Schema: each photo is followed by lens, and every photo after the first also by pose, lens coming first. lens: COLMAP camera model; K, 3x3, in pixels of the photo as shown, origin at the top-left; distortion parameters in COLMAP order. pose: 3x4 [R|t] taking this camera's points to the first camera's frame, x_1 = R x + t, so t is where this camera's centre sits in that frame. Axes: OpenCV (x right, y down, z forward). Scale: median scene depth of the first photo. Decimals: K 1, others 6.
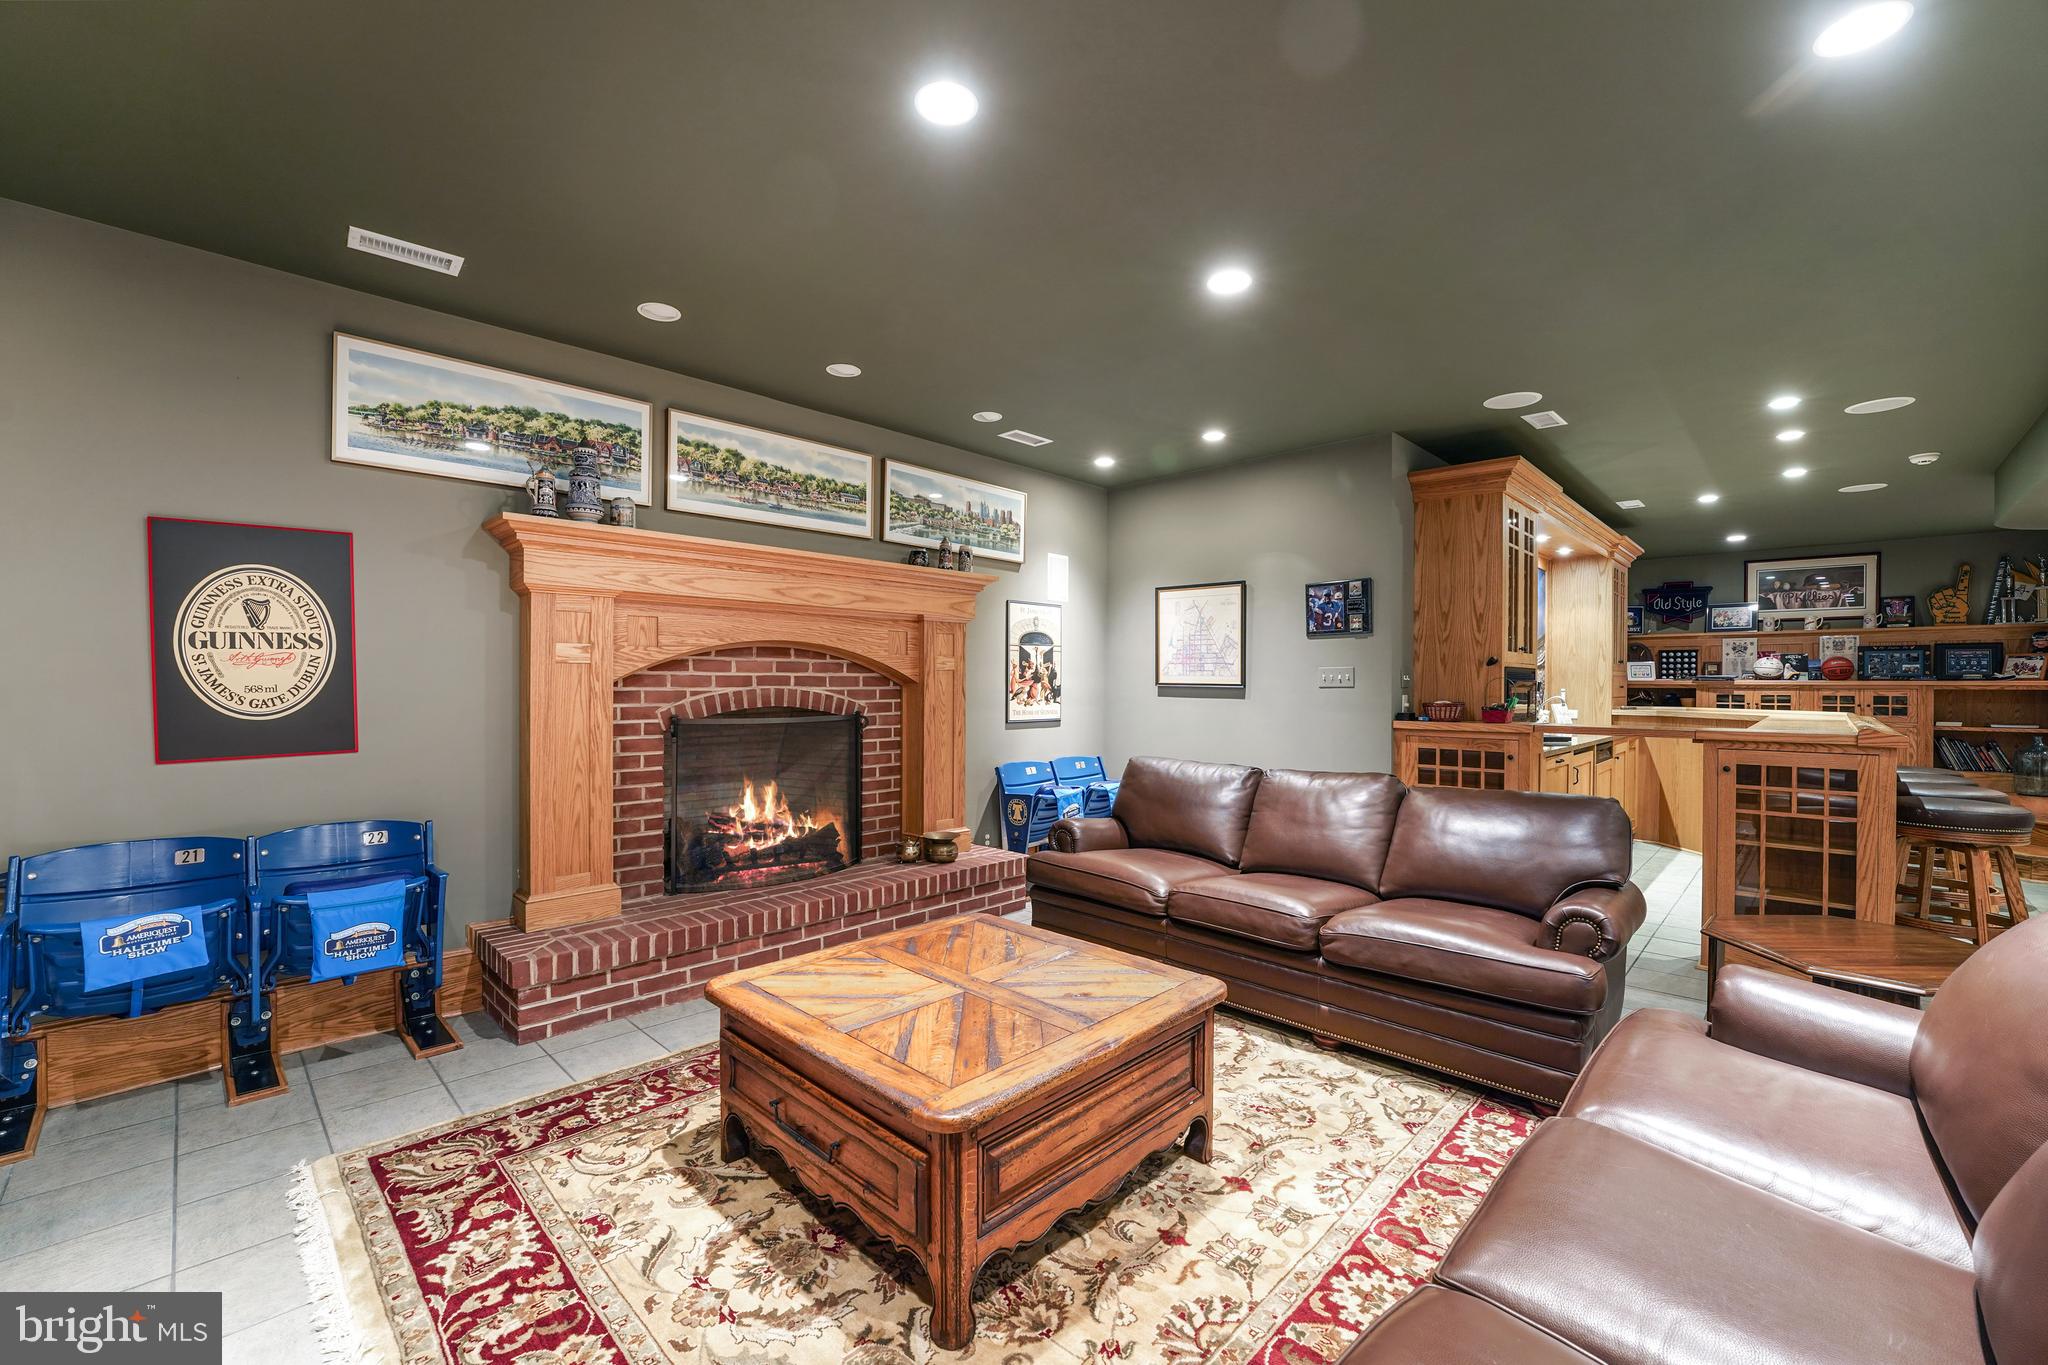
lens RADIAL K [[846.9, 0, 1020.7], [0, 846.9, 682.7], [0, 0, 1]] dist [-0.002439, 0.001215]
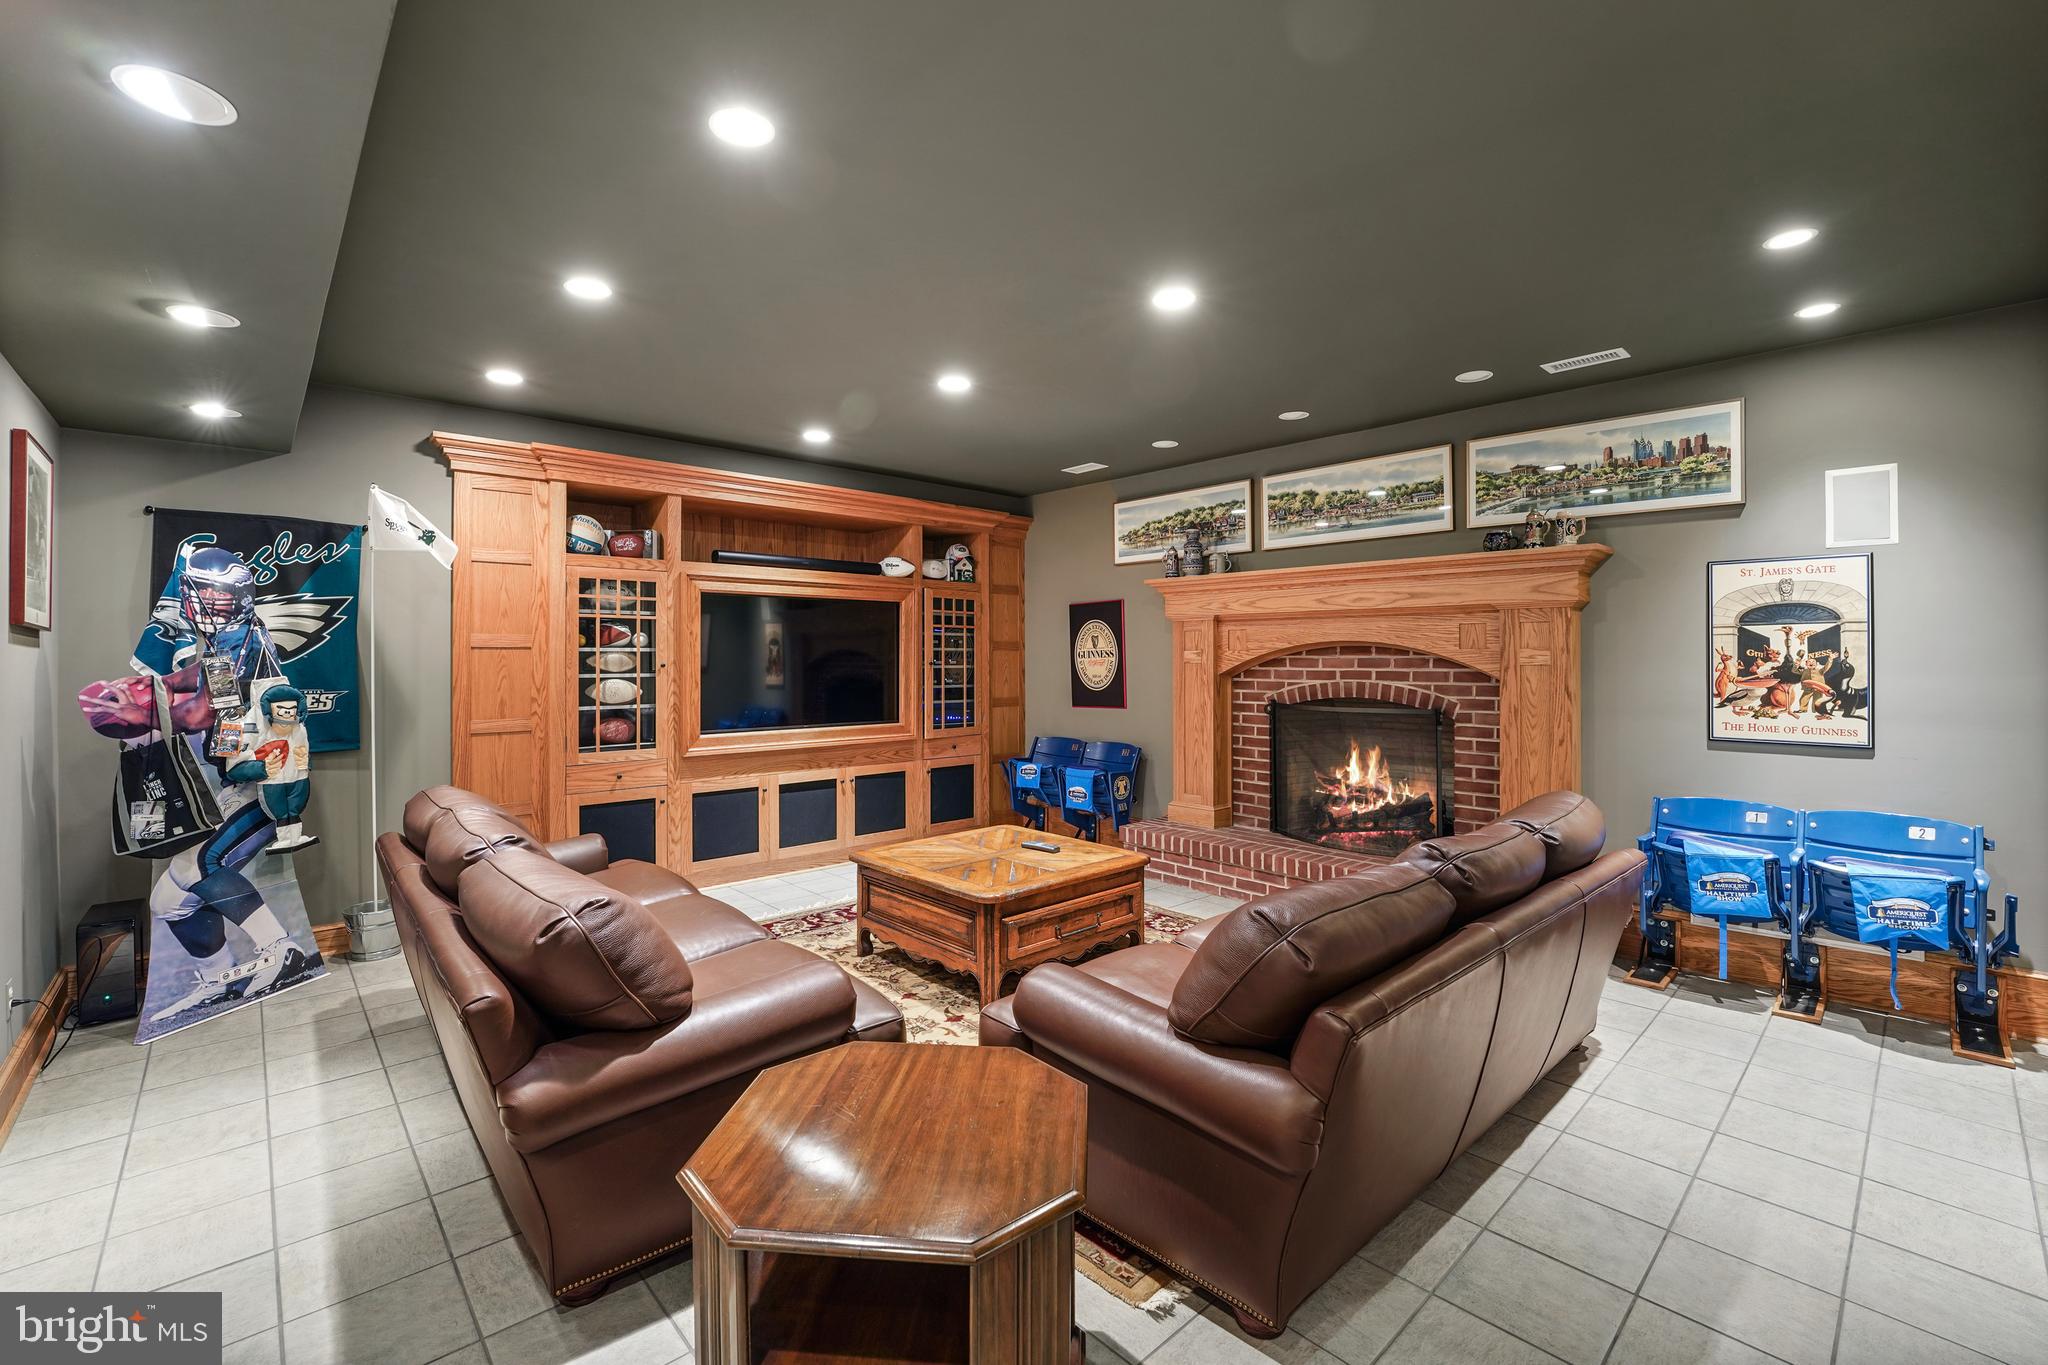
lens RADIAL K [[846.9, 0, 1021.9], [0, 846.9, 669.2], [0, 0, 1]] dist [-0.002439, 0.001215]
pose [[-0.029896, 0.010187, -0.999501, 0.820816], [0.000357, 0.999948, 0.010181, -0.020856], [0.999553, -0.000053, -0.029898, 0.544131]]
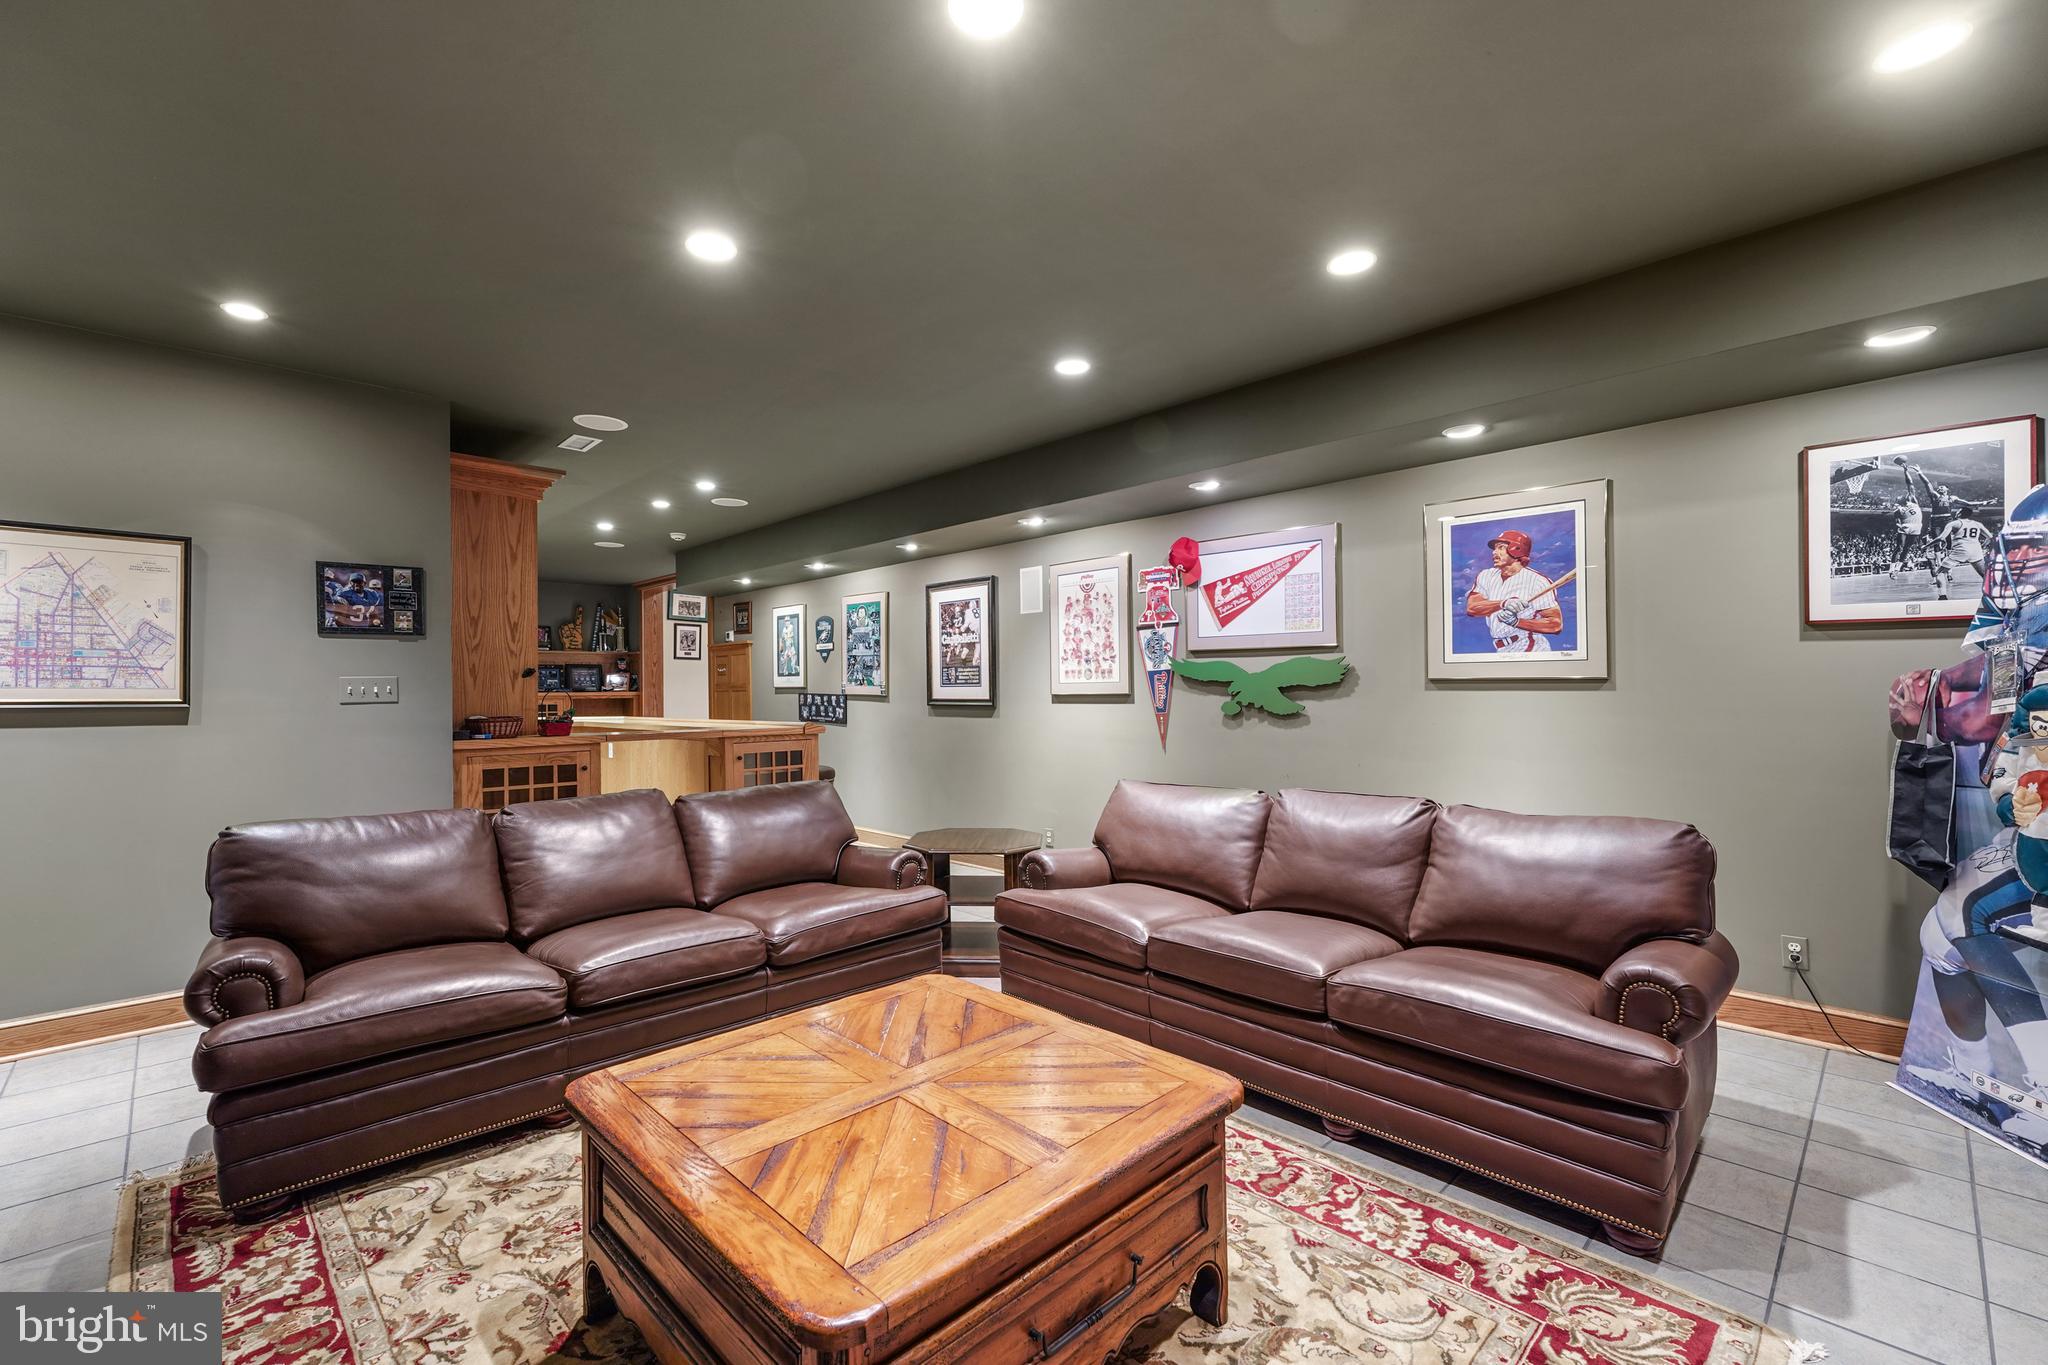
lens RADIAL K [[846.9, 0, 1023.5], [0, 846.9, 679.4], [0, 0, 1]] dist [-0.002439, 0.001215]
pose [[0.041396, 0.010744, 0.999085, -0.406413], [0.009199, 0.999896, -0.011134, -0.002106], [-0.999100, 0.009652, 0.041293, 0.417956]]
